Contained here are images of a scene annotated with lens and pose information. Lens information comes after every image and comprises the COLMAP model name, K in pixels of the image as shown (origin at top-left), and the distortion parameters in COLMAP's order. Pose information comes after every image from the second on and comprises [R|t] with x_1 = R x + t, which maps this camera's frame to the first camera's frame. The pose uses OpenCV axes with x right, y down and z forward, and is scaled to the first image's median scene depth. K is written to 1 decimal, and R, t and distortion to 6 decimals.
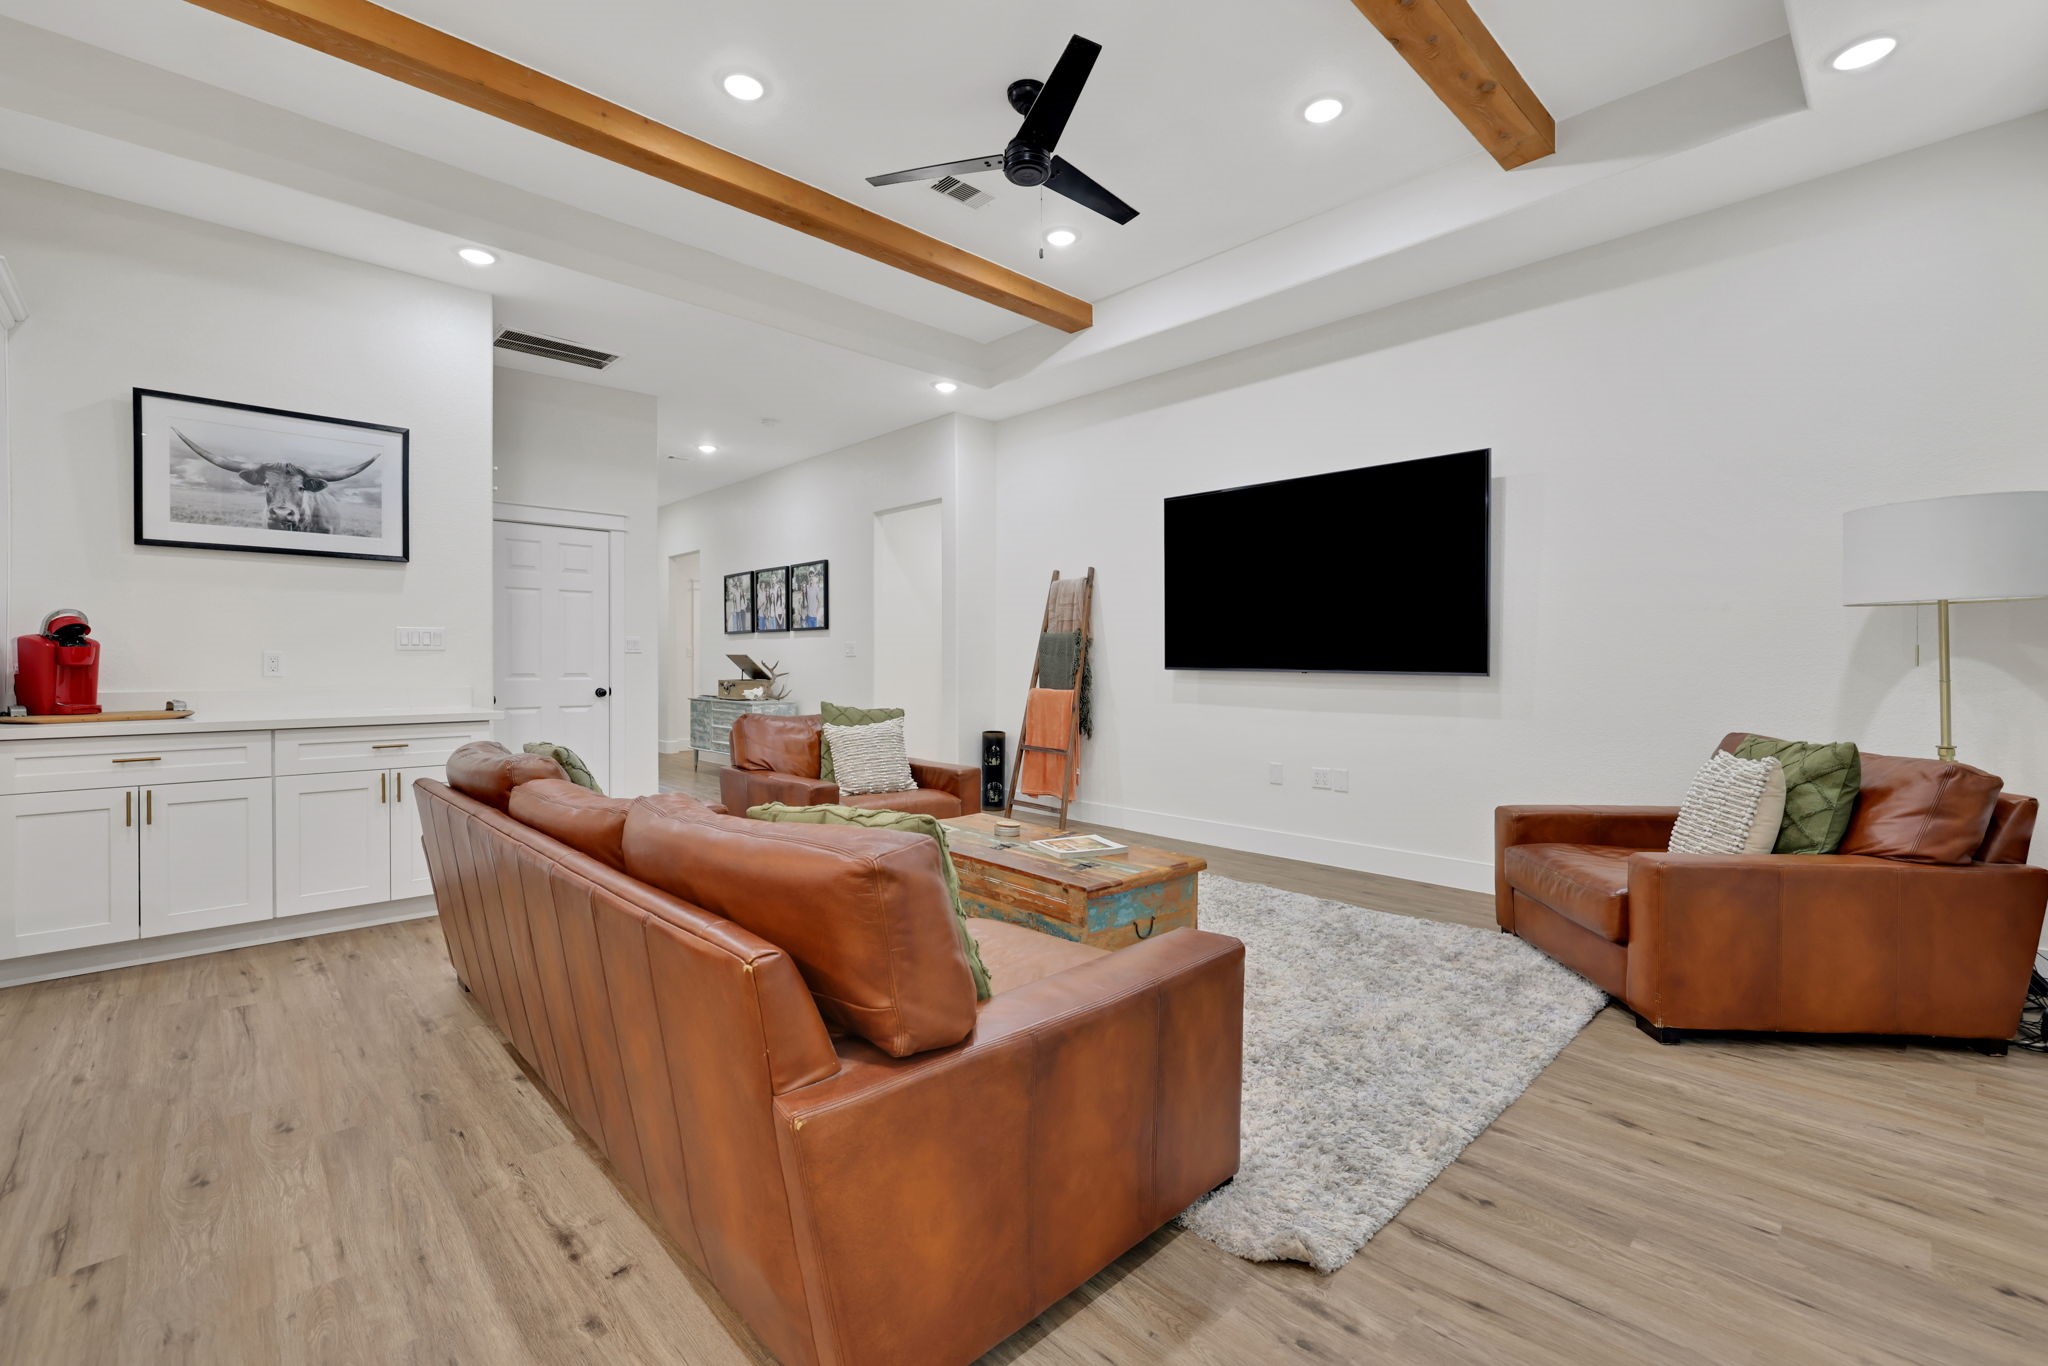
lens RADIAL K [[882.3, 0, 1022.7], [0, 882.3, 673.1], [0, 0, 1]] dist [0.001089, 0.000188]
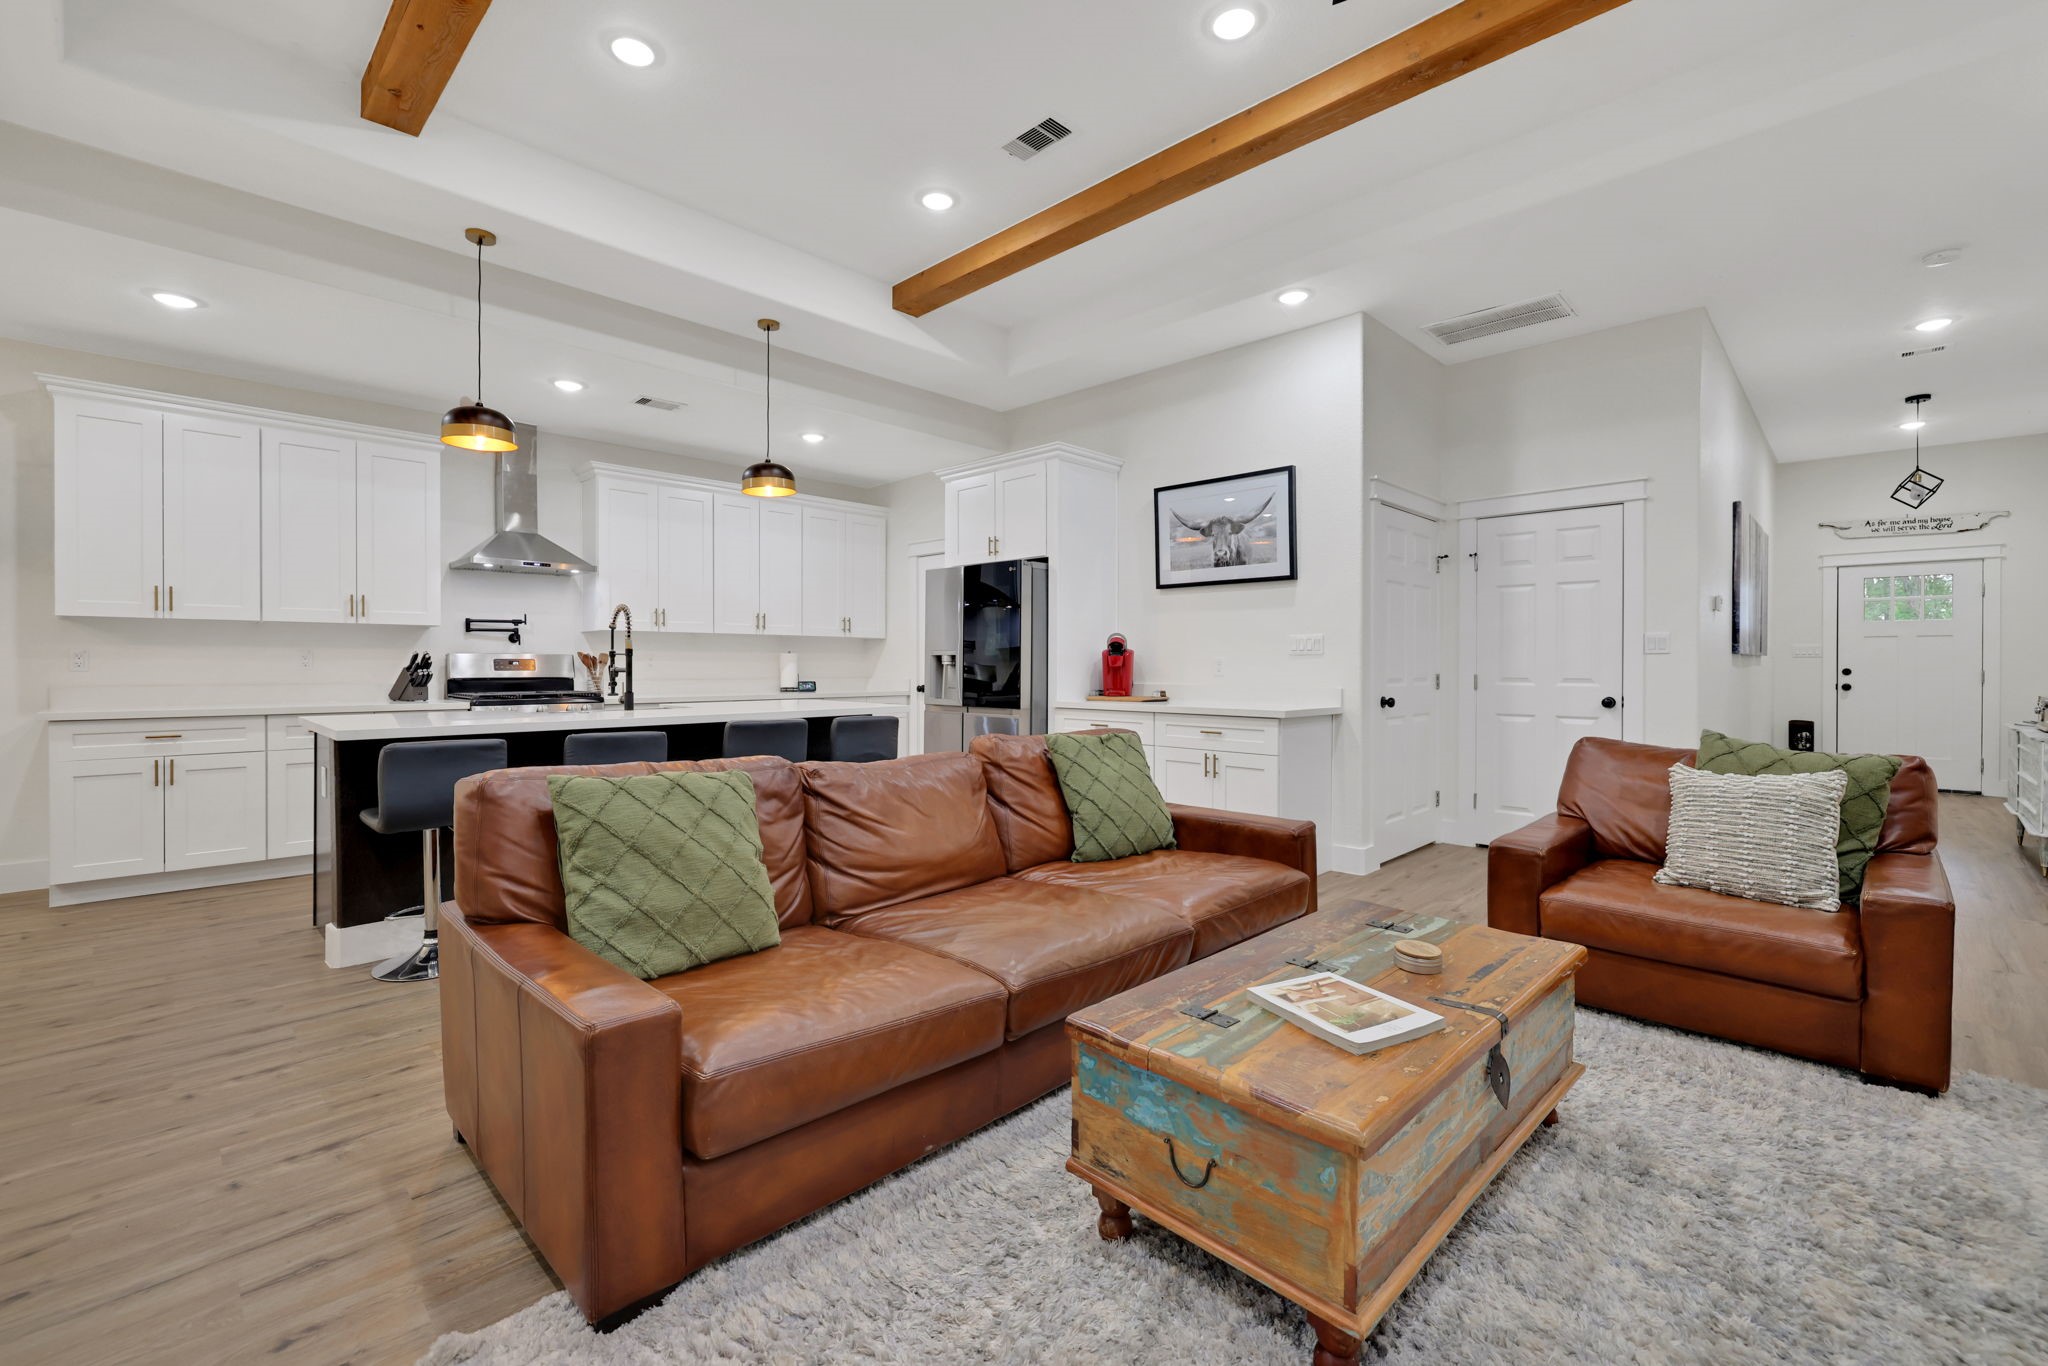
lens RADIAL K [[882.3, 0, 1013.7], [0, 882.3, 672.8], [0, 0, 1]] dist [0.001089, 0.000188]
pose [[0.018825, 0.009744, -0.999775, 0.504158], [-0.013099, 0.999869, 0.009498, -0.009441], [0.999737, 0.012917, 0.018950, 0.665836]]
